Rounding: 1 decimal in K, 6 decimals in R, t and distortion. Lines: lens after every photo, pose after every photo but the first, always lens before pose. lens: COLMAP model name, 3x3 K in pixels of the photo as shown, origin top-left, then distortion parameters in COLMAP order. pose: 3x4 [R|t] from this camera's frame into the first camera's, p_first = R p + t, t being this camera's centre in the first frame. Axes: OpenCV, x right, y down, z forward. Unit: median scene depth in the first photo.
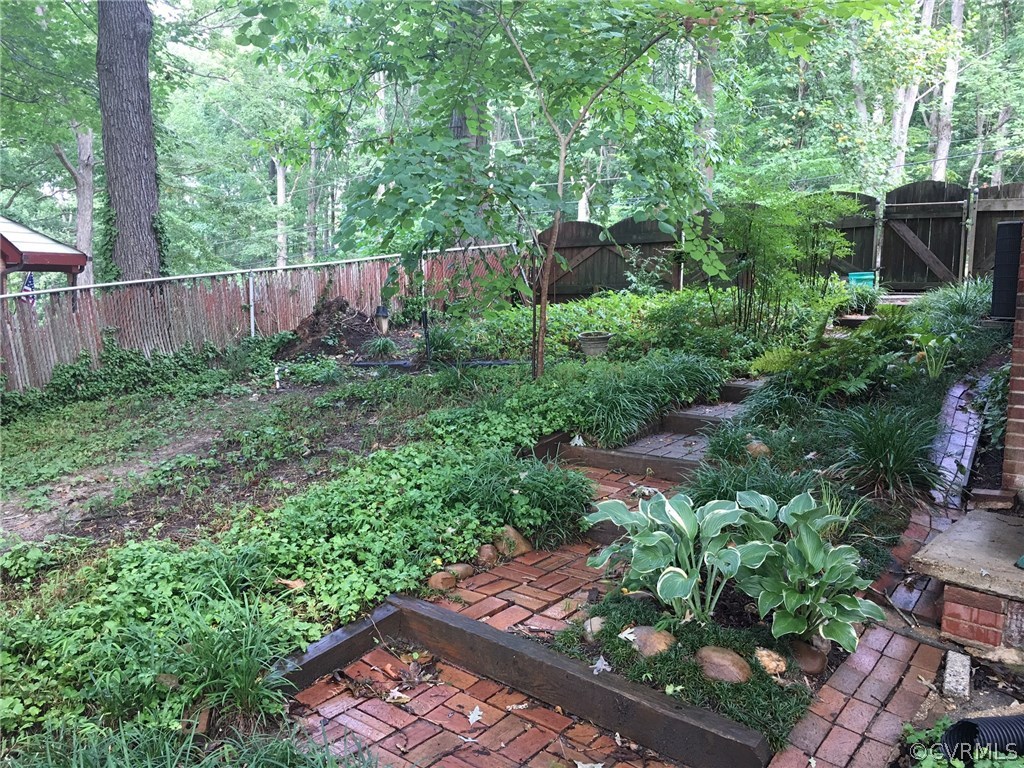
lens RADIAL K [[877.5, 0, 509.7], [0, 877.5, 385.7], [0, 0, 1]] dist [0.066621, -0.070922]
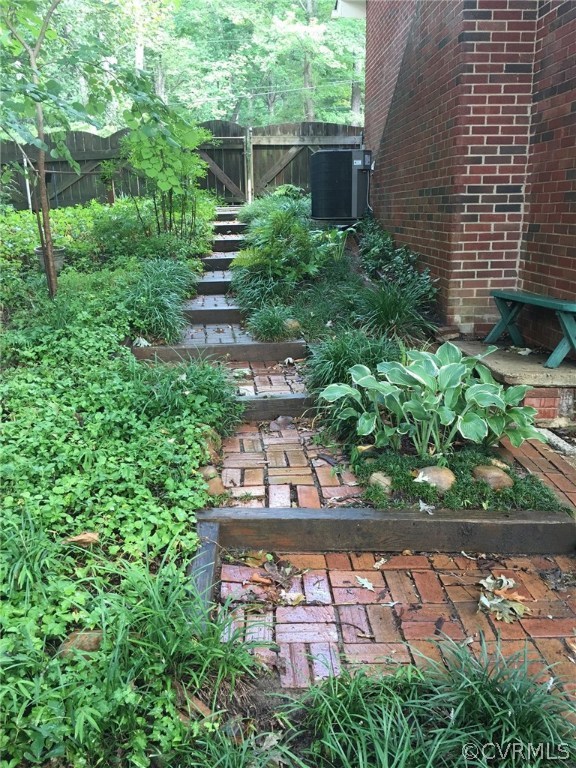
lens RADIAL K [[658.1, 0, 286.1], [0, 658.1, 381.2], [0, 0, 1]] dist [0.066621, -0.070922]
pose [[0.760928, -0.196212, 0.618458, -0.534111], [0.105391, 0.977898, 0.180579, -0.036672], [-0.640220, -0.072228, 0.764788, 0.403286]]
